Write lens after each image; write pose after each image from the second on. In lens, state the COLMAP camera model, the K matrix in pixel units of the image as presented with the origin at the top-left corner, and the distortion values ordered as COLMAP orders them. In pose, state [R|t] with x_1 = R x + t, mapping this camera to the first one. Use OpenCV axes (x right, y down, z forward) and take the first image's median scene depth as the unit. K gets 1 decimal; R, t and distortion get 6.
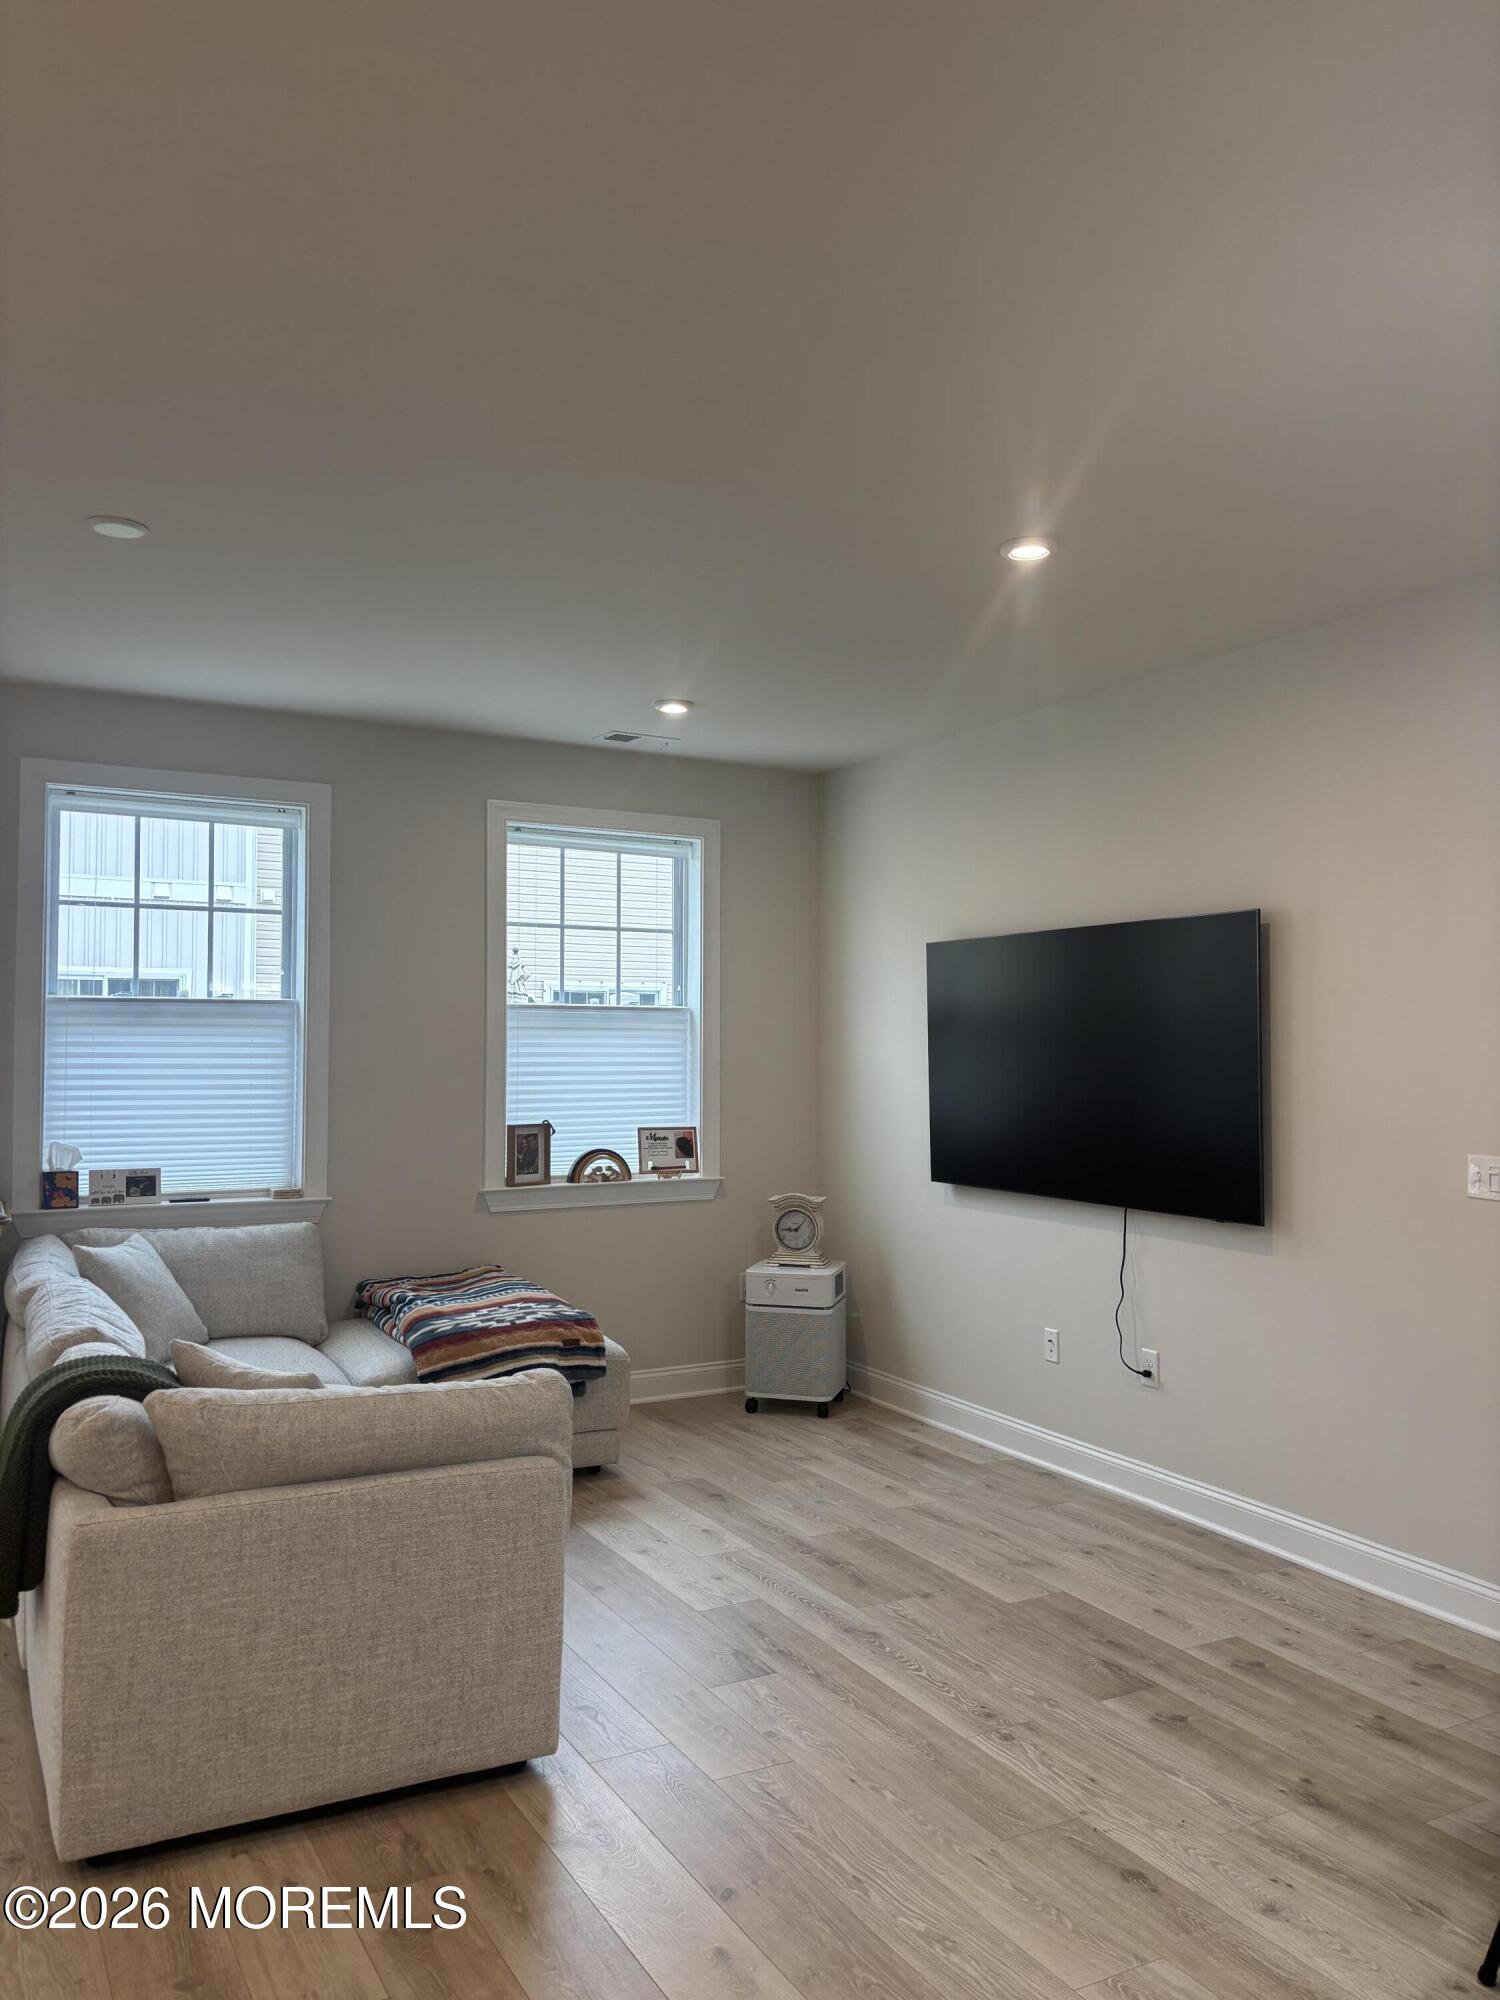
lens RADIAL K [[1512.6, 0, 750.0], [0, 1512.6, 1000.0], [0, 0, 1]] dist [-0.002754, -0.003608]
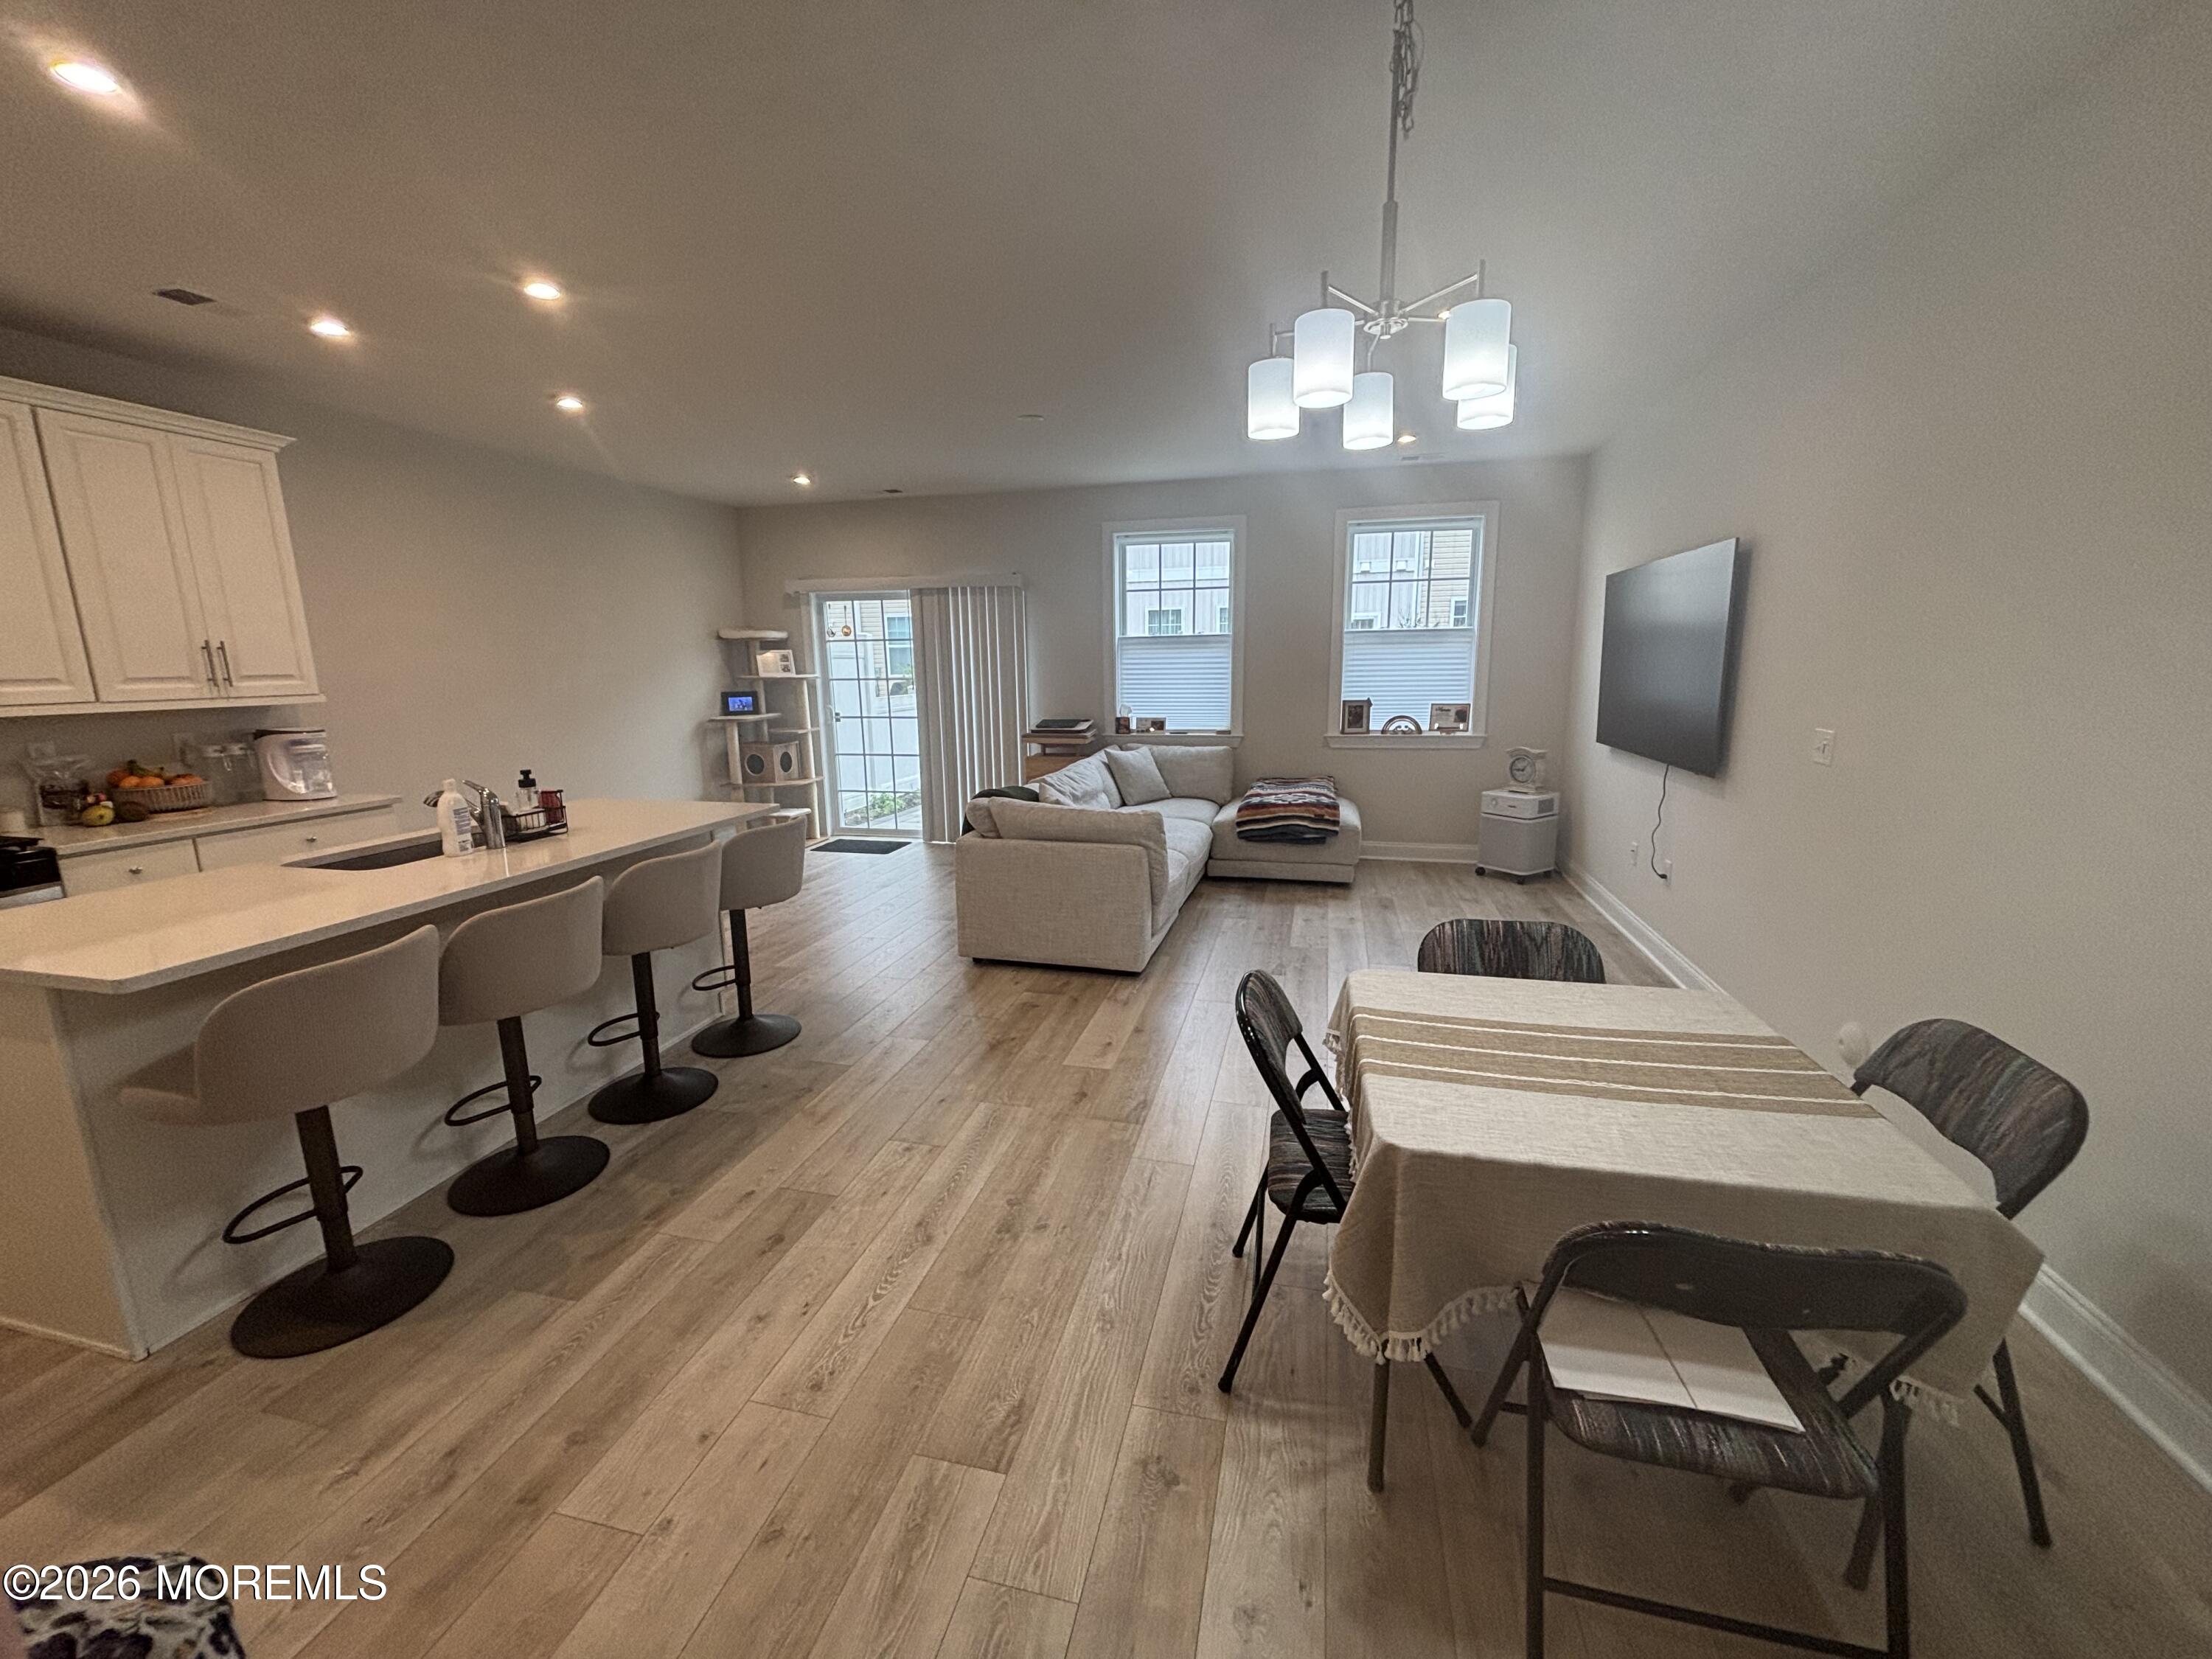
lens RADIAL K [[891.2, 0, 1106.0], [0, 891.2, 829.5], [0, 0, 1]] dist [0.009828, -0.000045]
pose [[0.735026, 0.113819, -0.668417, 0.378087], [0.035784, 0.977924, 0.205873, 0.003997], [0.677094, -0.175241, 0.714727, 0.019933]]
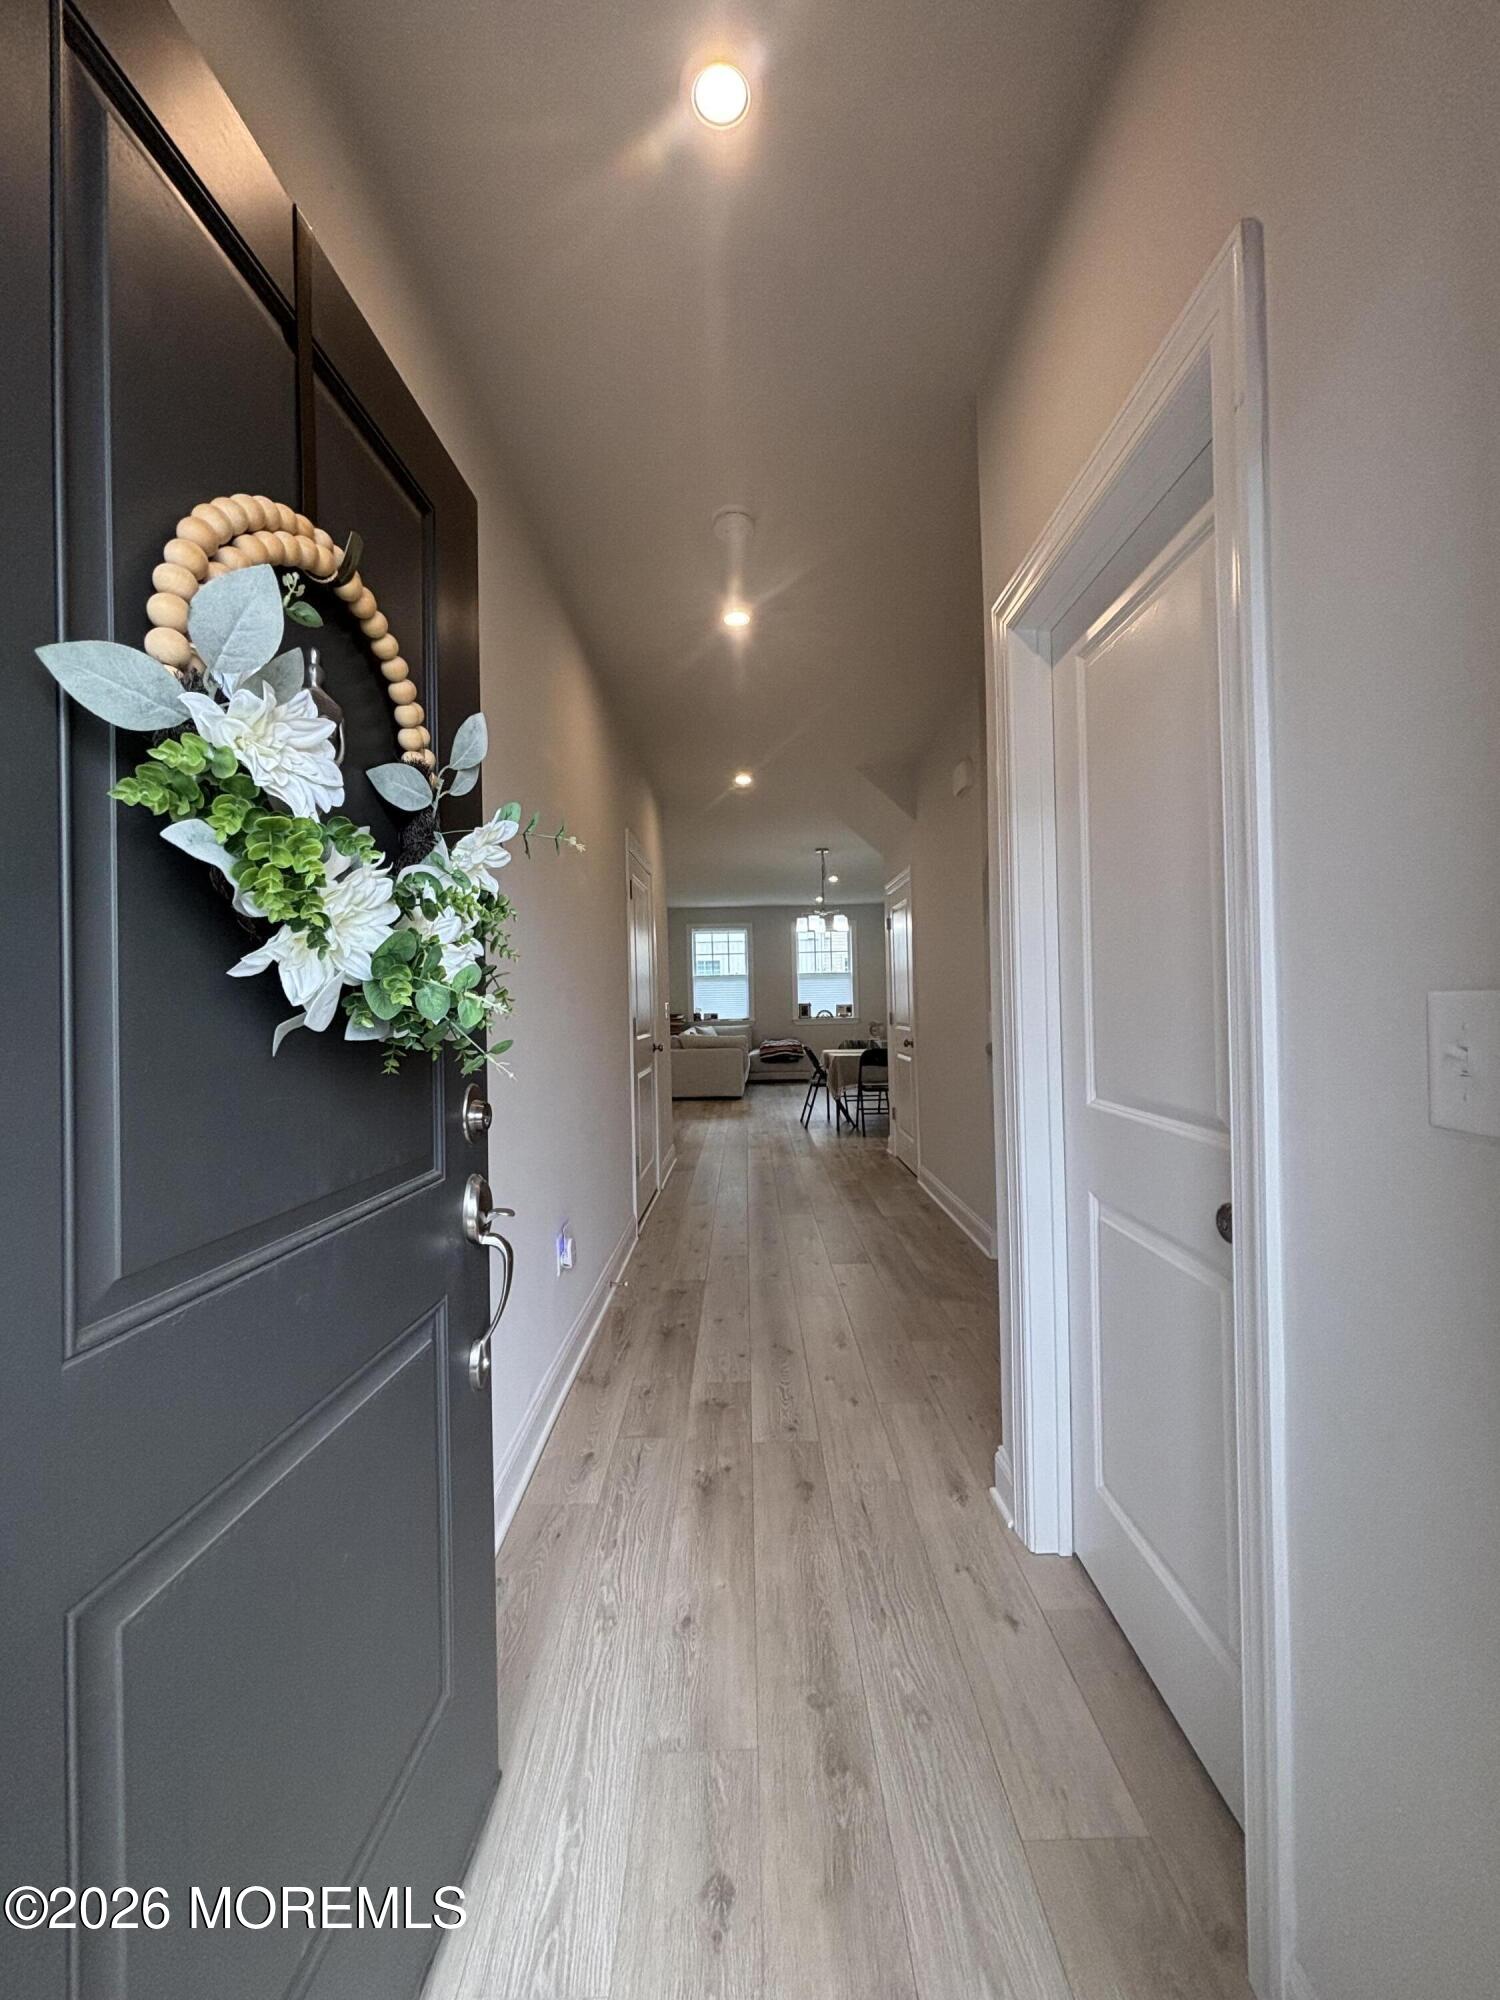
lens RADIAL K [[805.8, 0, 750.0], [0, 805.8, 1000.0], [0, 0, 1]] dist [0.009828, -0.000045]
pose [[0.879057, -0.021779, -0.476219, 0.782134], [0.036691, 0.999084, 0.022037, 0.021146], [0.475303, -0.036845, 0.879050, -0.990254]]
